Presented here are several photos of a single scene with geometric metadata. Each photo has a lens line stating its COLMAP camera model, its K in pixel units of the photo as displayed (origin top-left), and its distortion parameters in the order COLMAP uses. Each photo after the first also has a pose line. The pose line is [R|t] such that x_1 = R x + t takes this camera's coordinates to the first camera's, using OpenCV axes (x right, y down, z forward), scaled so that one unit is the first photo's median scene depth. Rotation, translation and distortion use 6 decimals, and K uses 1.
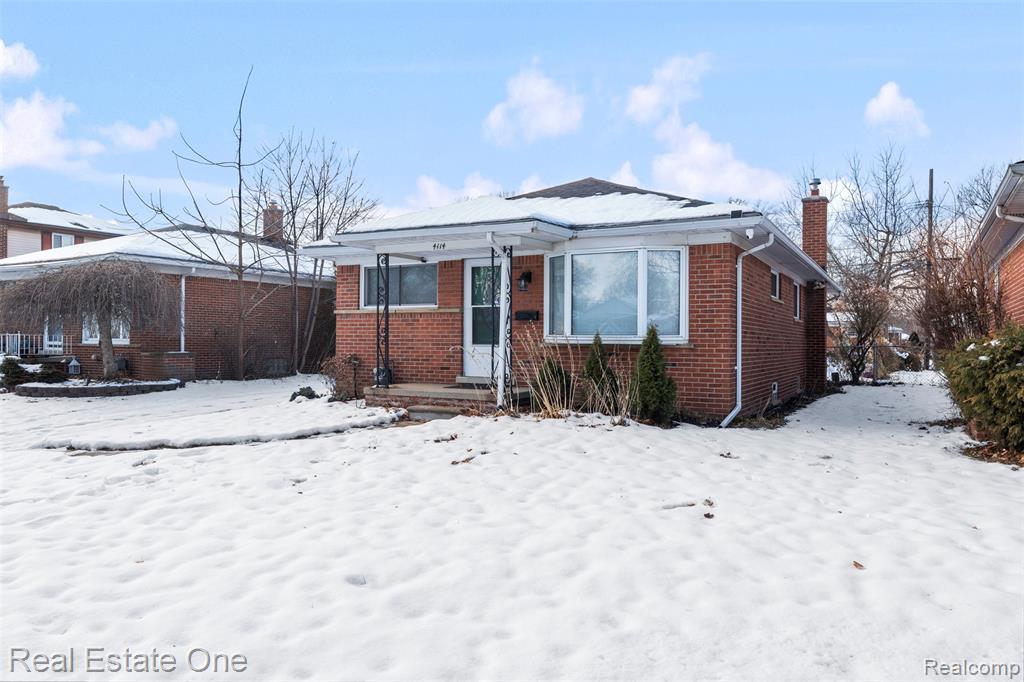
lens RADIAL K [[722.0, 0, 541.4], [0, 722.0, 342.7], [0, 0, 1]] dist [-0.056371, 0.090643]
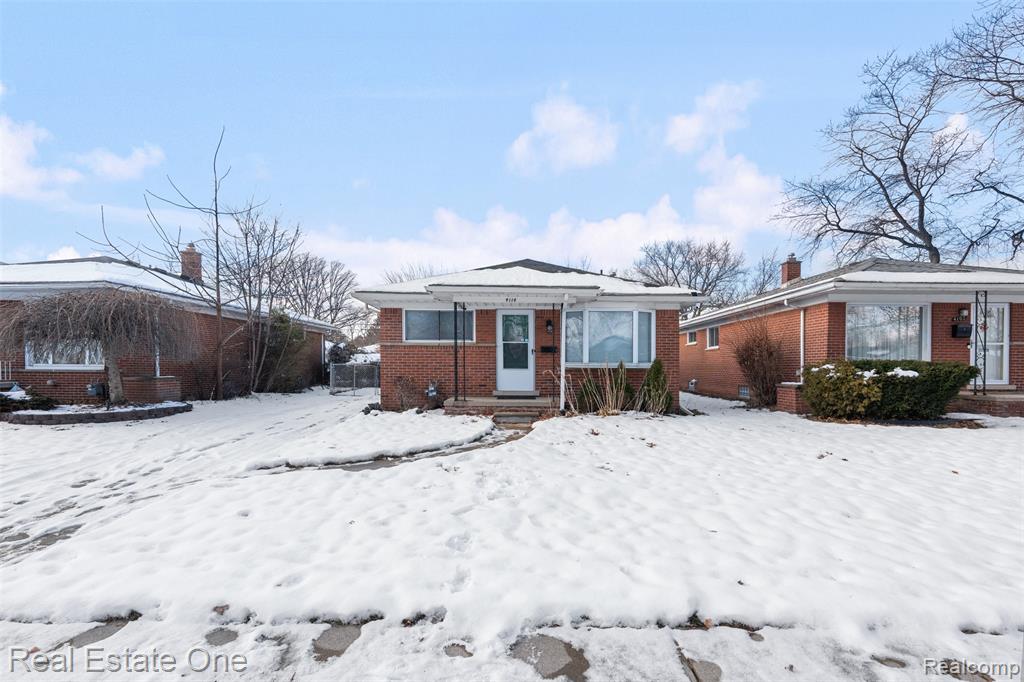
lens RADIAL K [[470.0, 0, 511.2], [0, 470.0, 362.4], [0, 0, 1]] dist [-0.008241, -0.000262]
pose [[0.877262, 0.000578, 0.480011, -0.554659], [0.003572, 0.999964, -0.007733, -0.002775], [-0.479998, 0.008498, 0.877228, 0.170759]]
